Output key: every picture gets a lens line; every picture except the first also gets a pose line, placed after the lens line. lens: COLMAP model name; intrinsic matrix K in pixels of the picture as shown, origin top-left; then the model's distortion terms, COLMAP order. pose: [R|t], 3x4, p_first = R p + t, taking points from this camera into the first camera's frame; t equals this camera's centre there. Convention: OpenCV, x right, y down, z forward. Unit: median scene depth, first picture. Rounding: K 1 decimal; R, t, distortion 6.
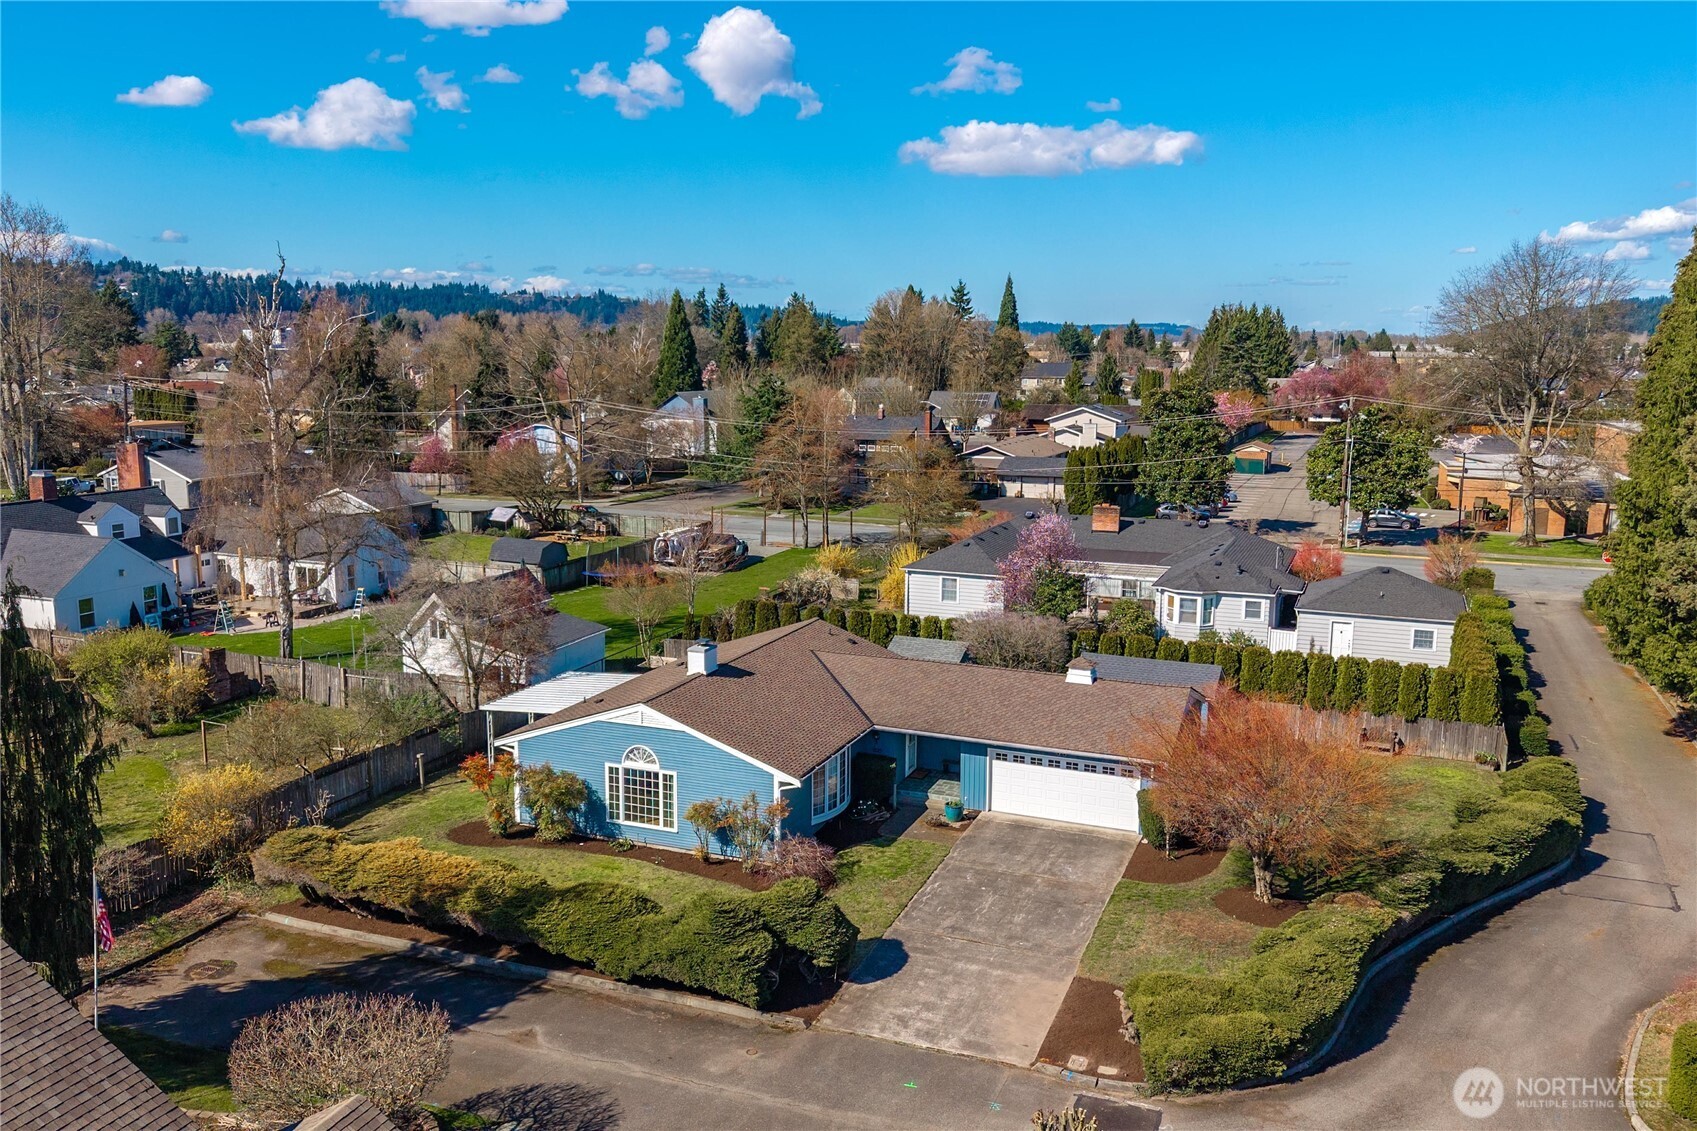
lens RADIAL K [[1242.7, 0, 852.1], [0, 1242.7, 560.7], [0, 0, 1]] dist [-0.010840, -0.006683]
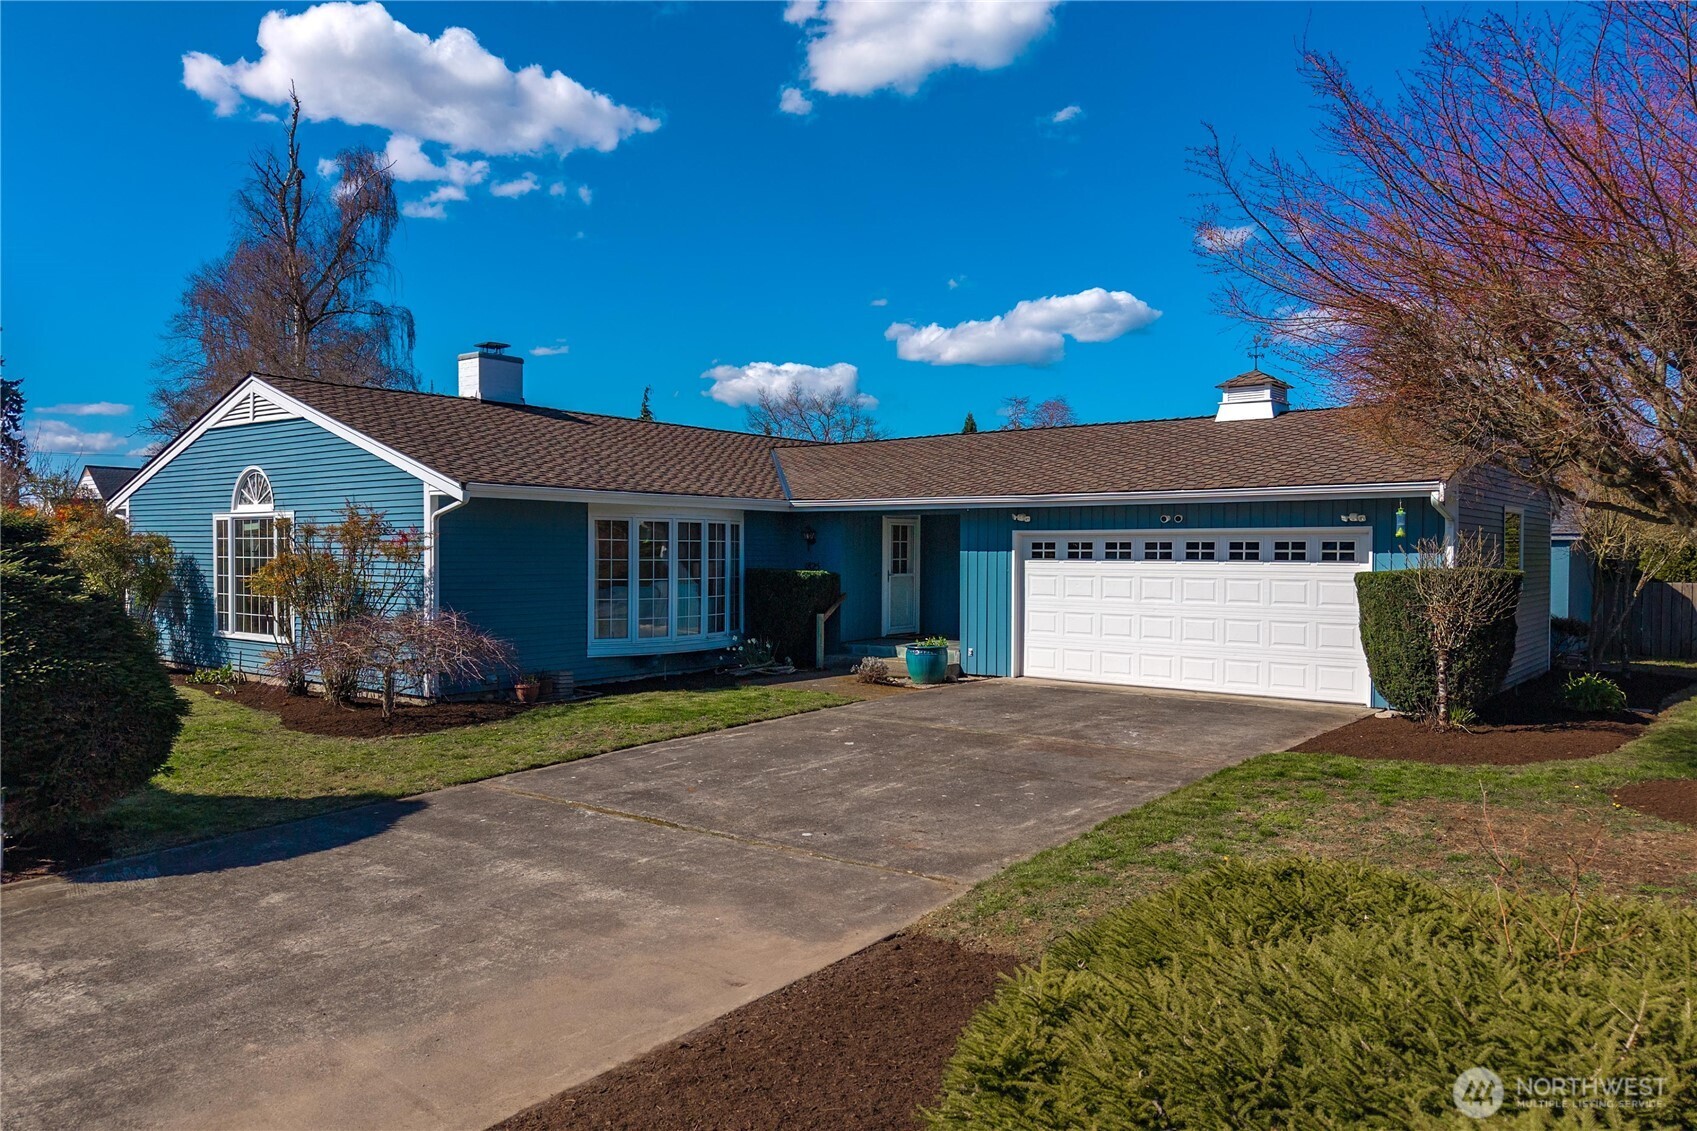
lens RADIAL K [[1152.9, 0, 849.4], [0, 1152.9, 575.8], [0, 0, 1]] dist [0.019136, -0.003191]
pose [[0.960797, 0.005353, -0.277201, 0.195732], [-0.041419, 0.991365, -0.124417, 0.257586], [0.274141, 0.131021, 0.952723, 0.687691]]
